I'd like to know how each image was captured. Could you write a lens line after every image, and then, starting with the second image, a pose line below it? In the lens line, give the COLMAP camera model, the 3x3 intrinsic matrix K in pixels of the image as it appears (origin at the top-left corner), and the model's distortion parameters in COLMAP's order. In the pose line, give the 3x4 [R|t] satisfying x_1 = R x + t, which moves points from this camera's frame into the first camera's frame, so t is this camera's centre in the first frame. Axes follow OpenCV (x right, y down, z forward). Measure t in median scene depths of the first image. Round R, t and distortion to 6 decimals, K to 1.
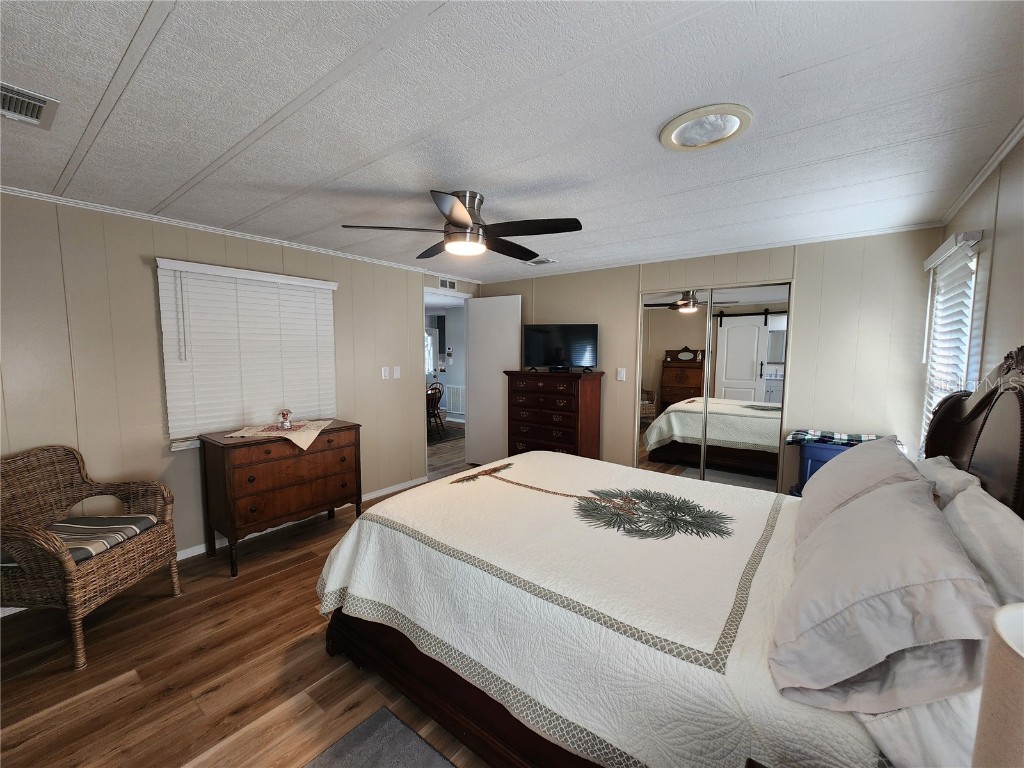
lens RADIAL K [[422.3, 0, 505.1], [0, 422.3, 387.1], [0, 0, 1]] dist [0.001457, 0.000270]
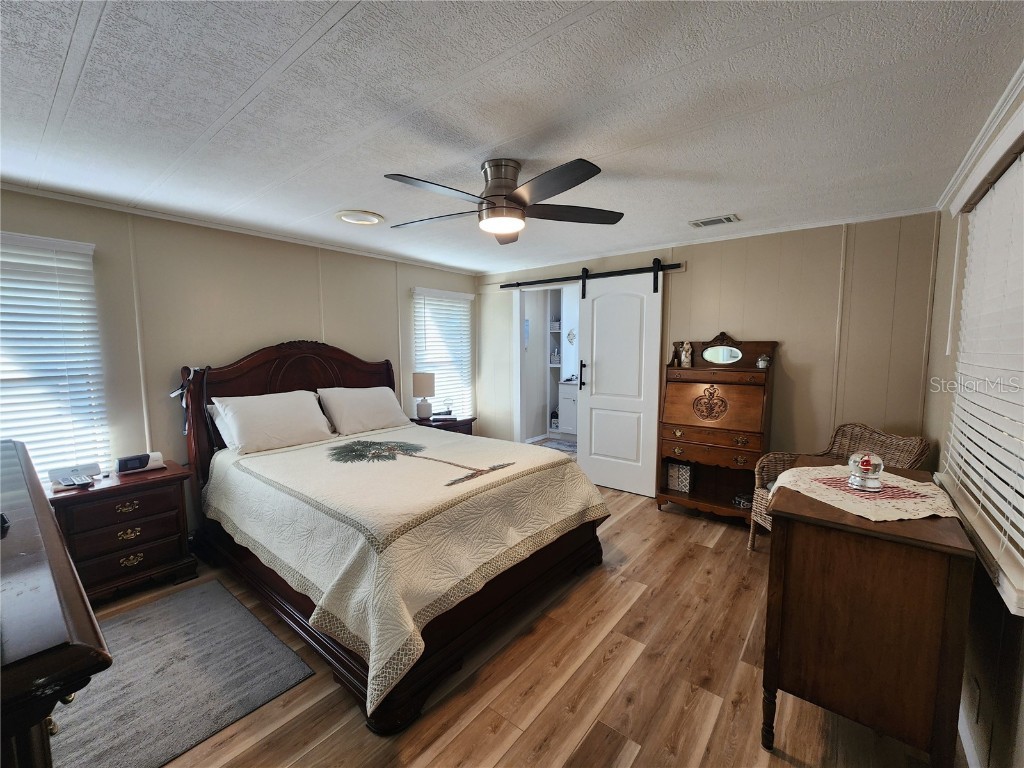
lens RADIAL K [[422.3, 0, 505.1], [0, 422.3, 387.1], [0, 0, 1]] dist [0.001457, 0.000270]
pose [[-0.999848, -0.000046, 0.017421, -0.126867], [0.003076, 0.983820, 0.179134, -0.163468], [-0.017148, 0.179161, -0.983670, 2.096728]]
